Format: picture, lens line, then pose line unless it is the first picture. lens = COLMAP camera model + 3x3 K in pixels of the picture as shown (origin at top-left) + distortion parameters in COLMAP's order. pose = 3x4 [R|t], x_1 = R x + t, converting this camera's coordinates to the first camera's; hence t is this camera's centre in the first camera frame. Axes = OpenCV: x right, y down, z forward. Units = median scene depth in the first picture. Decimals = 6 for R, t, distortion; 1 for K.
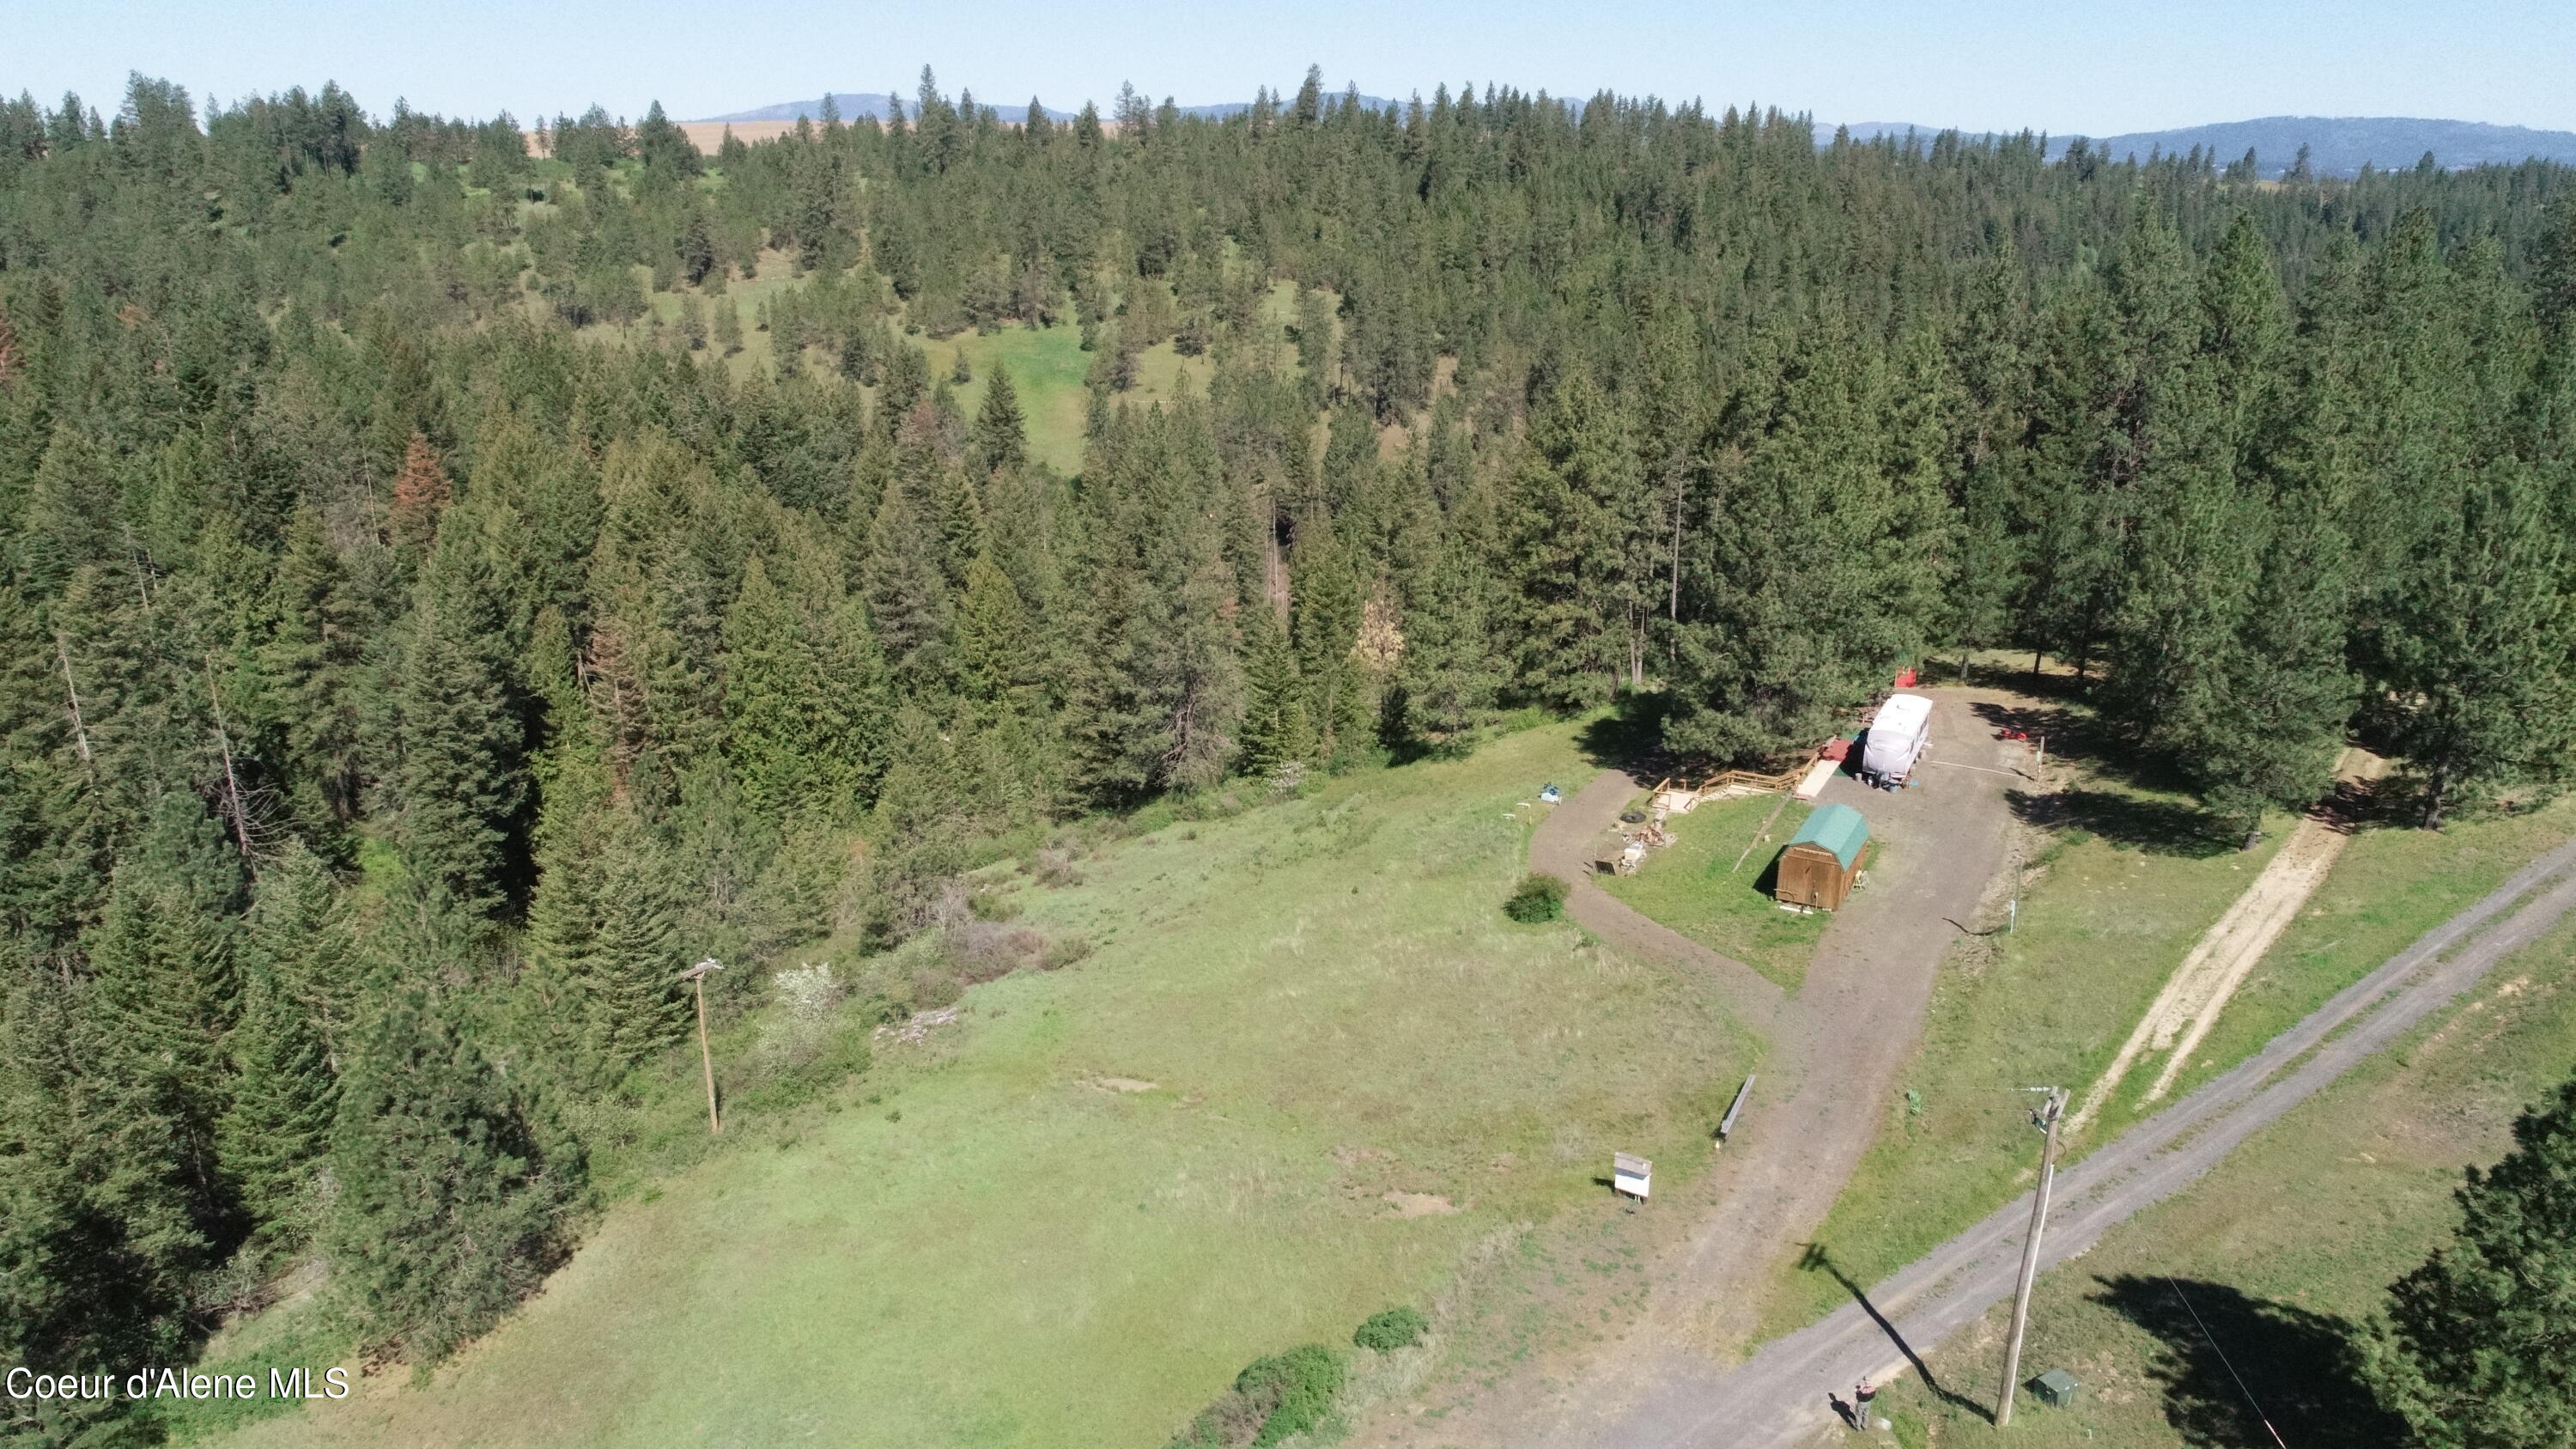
lens RADIAL K [[1716.9, 0, 1288.0], [0, 1716.9, 724.5], [0, 0, 1]] dist [-0.003428, -0.001270]
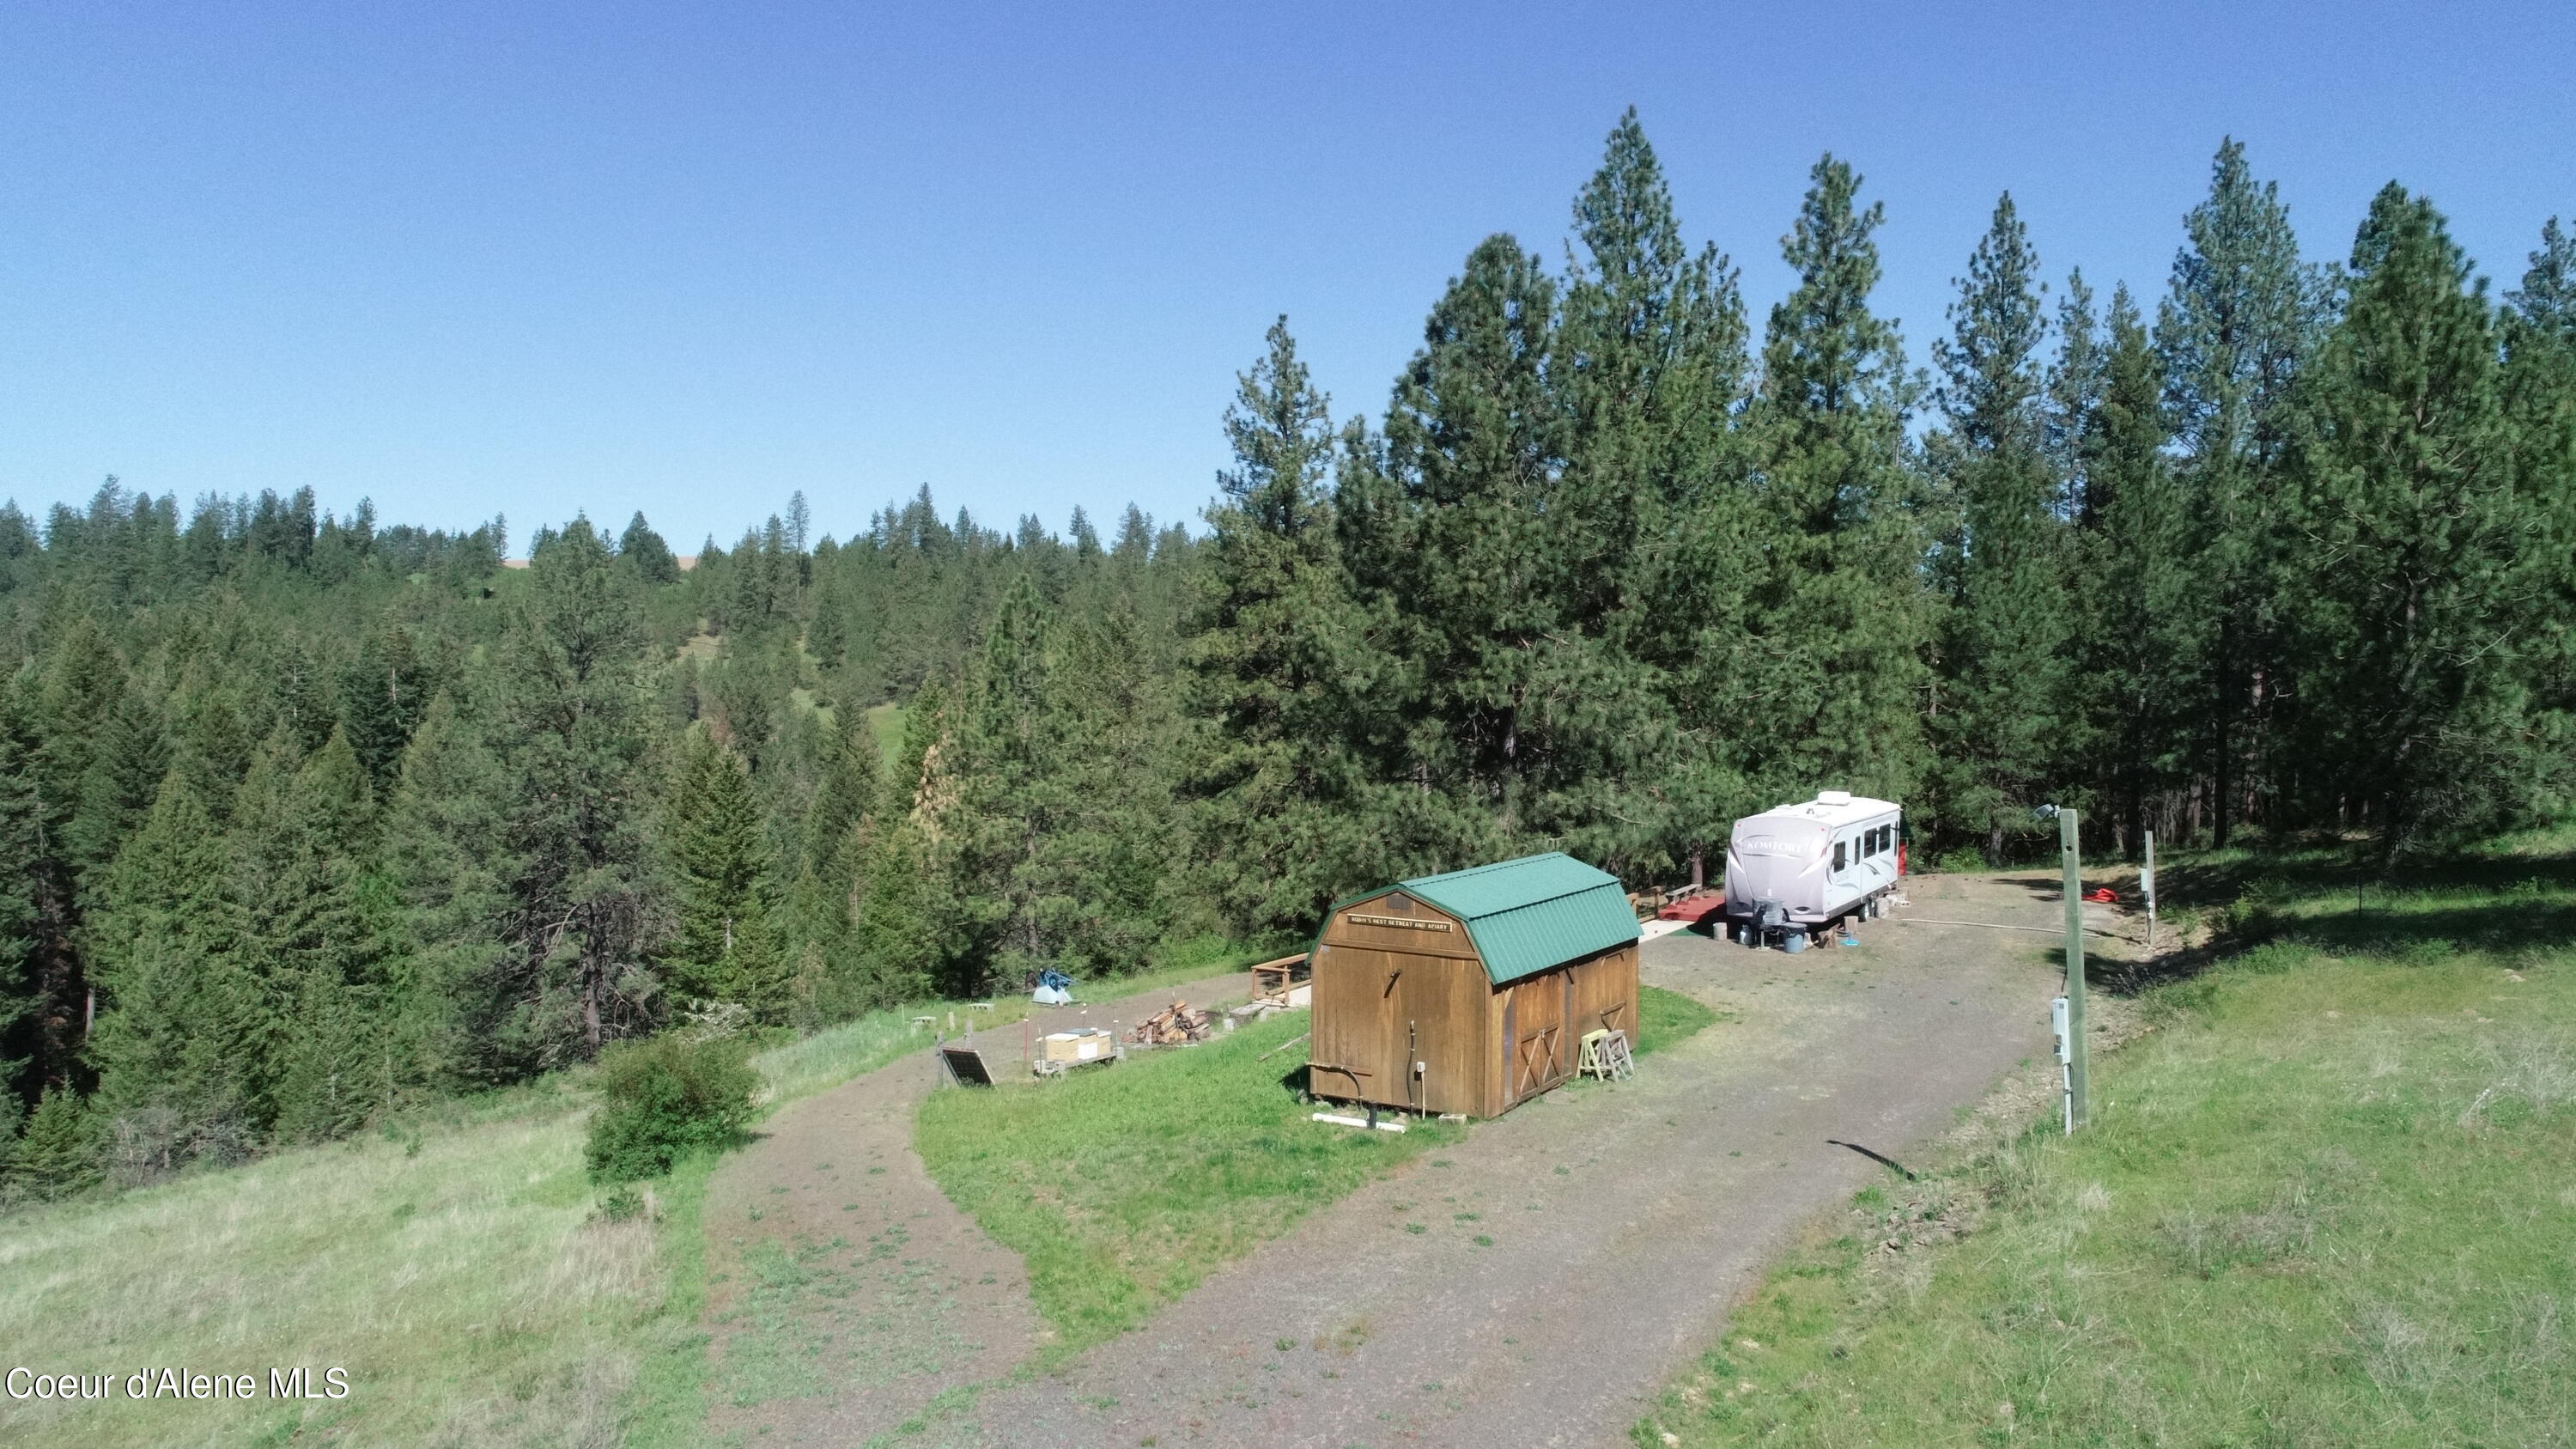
lens RADIAL K [[1722.5, 0, 1288.0], [0, 1722.5, 724.5], [0, 0, 1]] dist [-0.004994, 0.001747]
pose [[0.998551, 0.003629, -0.053694, 0.207511], [-0.018731, 0.958781, -0.283528, 0.088262], [0.050452, 0.284123, 0.957460, 0.475994]]
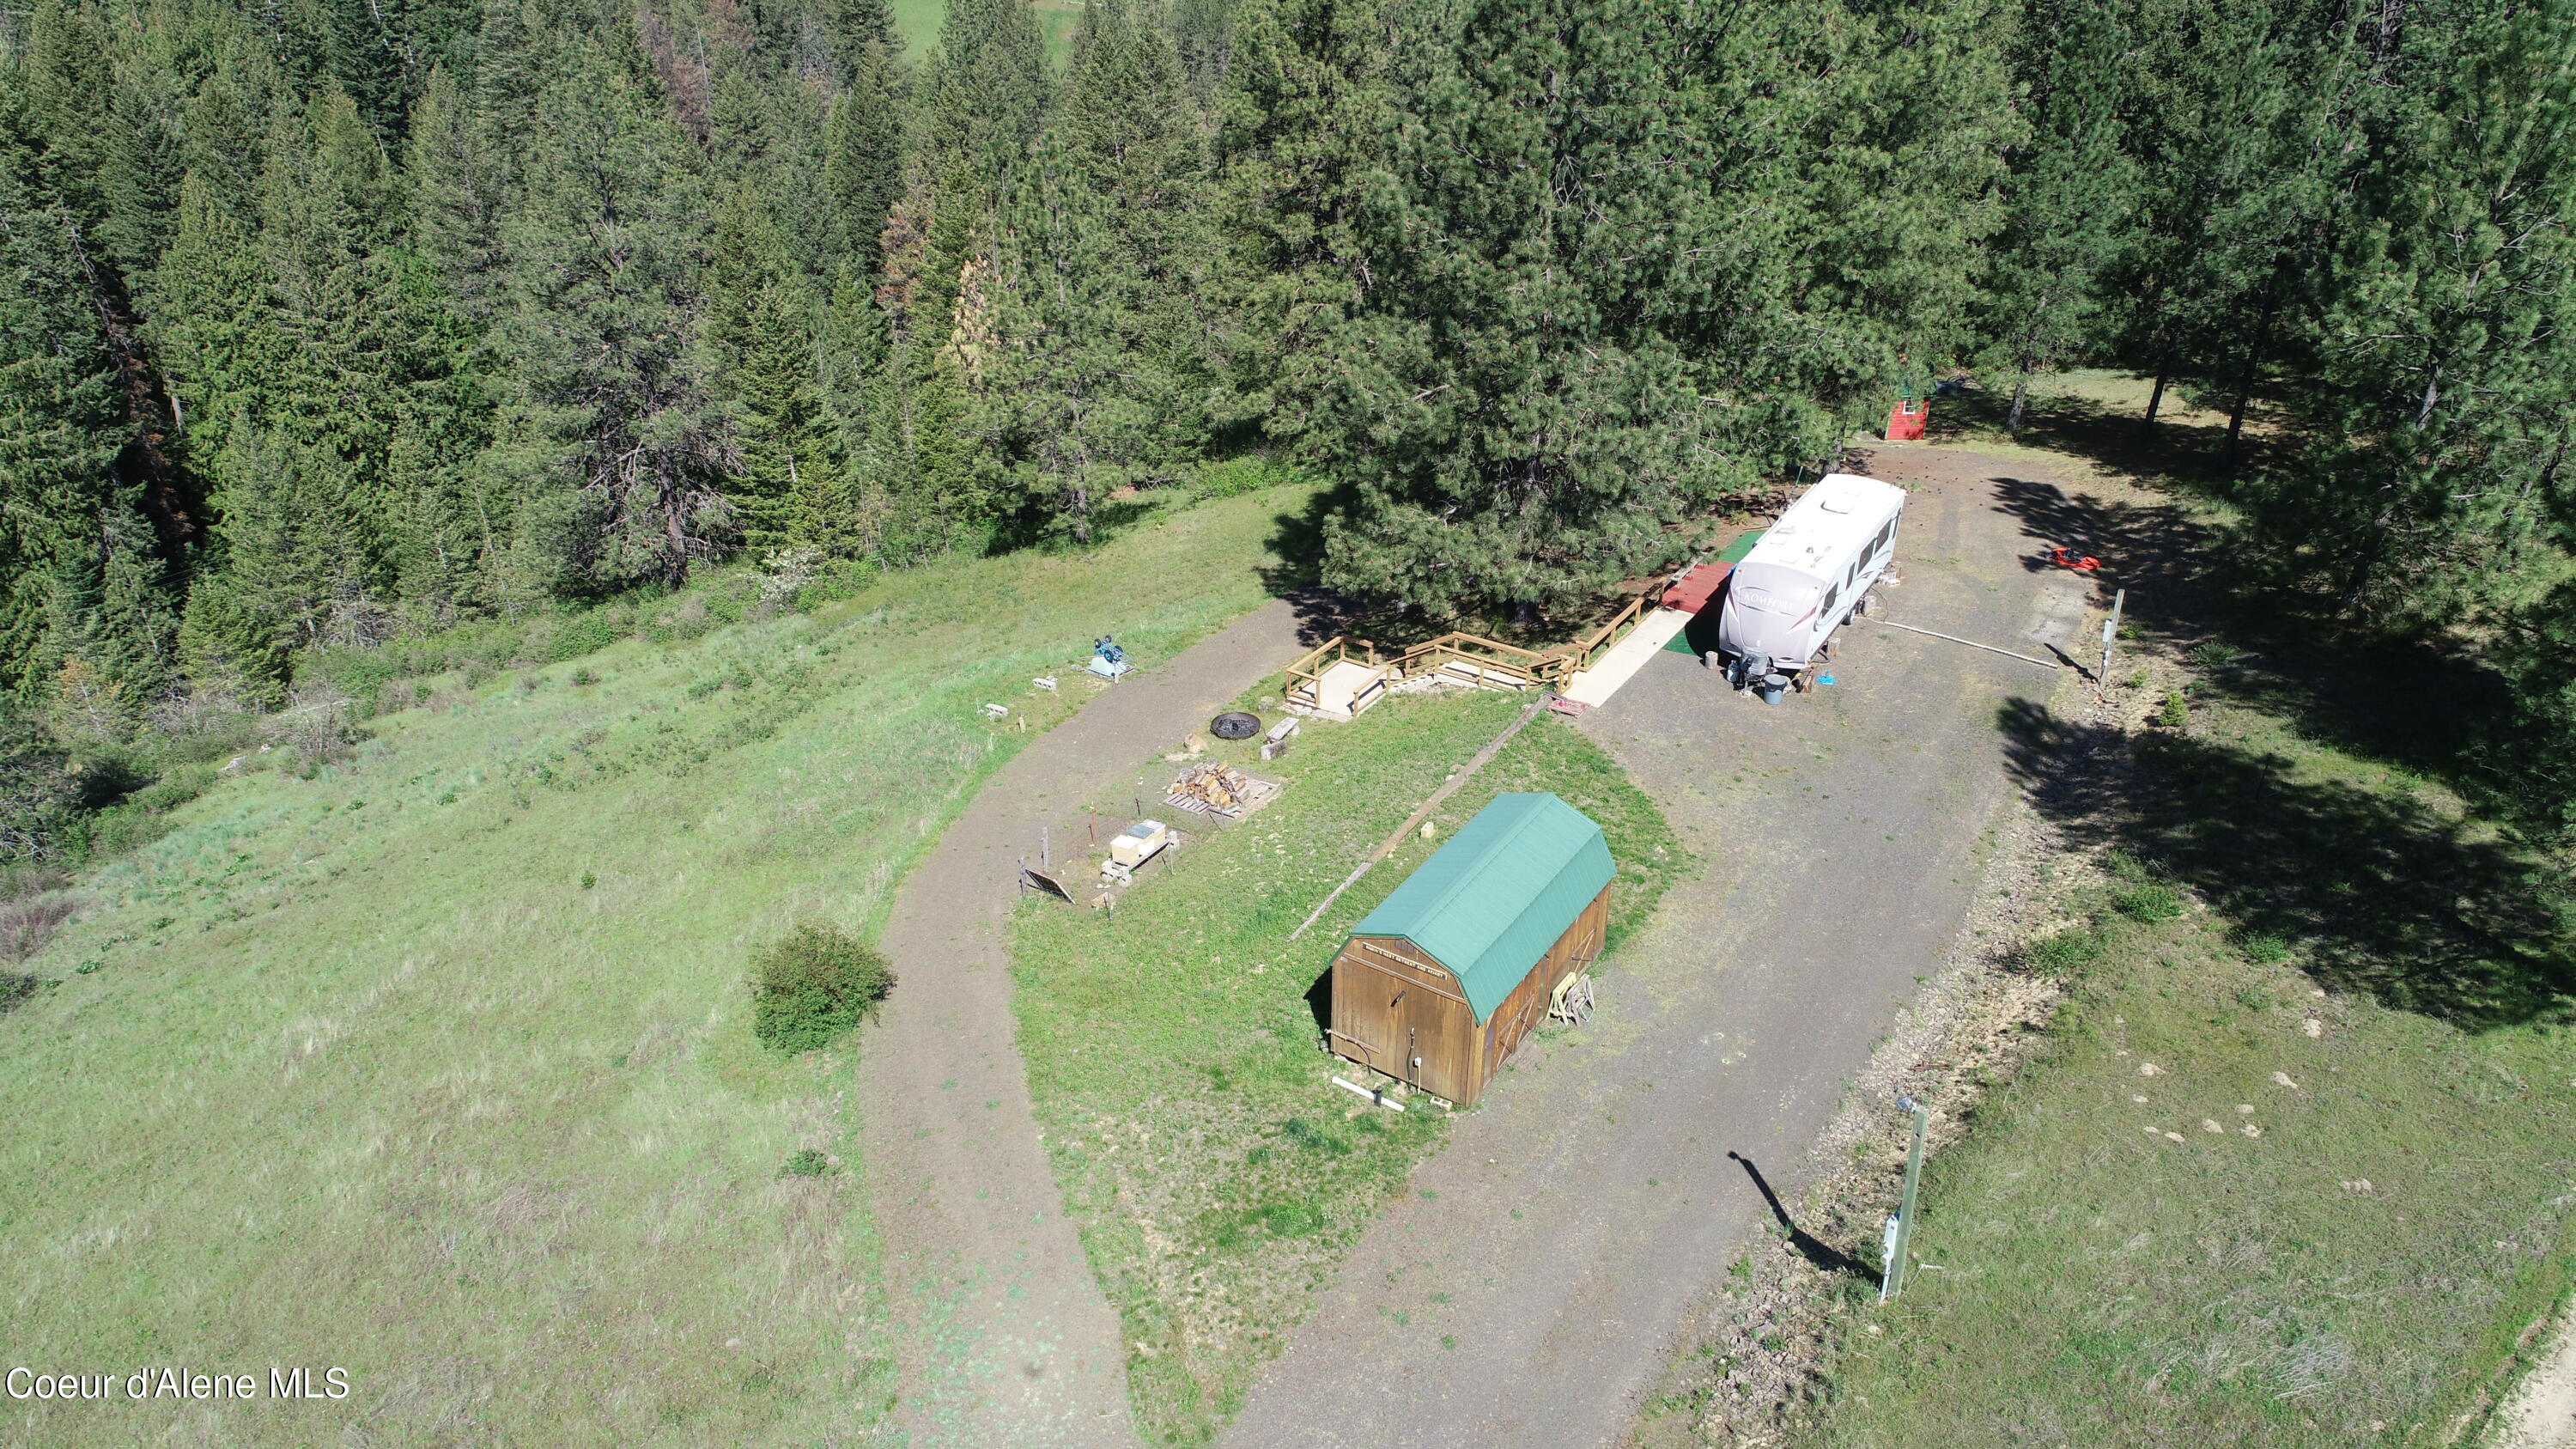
lens RADIAL K [[1726.9, 0, 1288.0], [0, 1726.9, 724.5], [0, 0, 1]] dist [-0.004984, 0.001792]
pose [[0.997053, 0.036946, -0.067229, 0.208608], [-0.023765, 0.982027, 0.187239, -0.031879], [0.072938, -0.185090, 0.980011, 0.438095]]
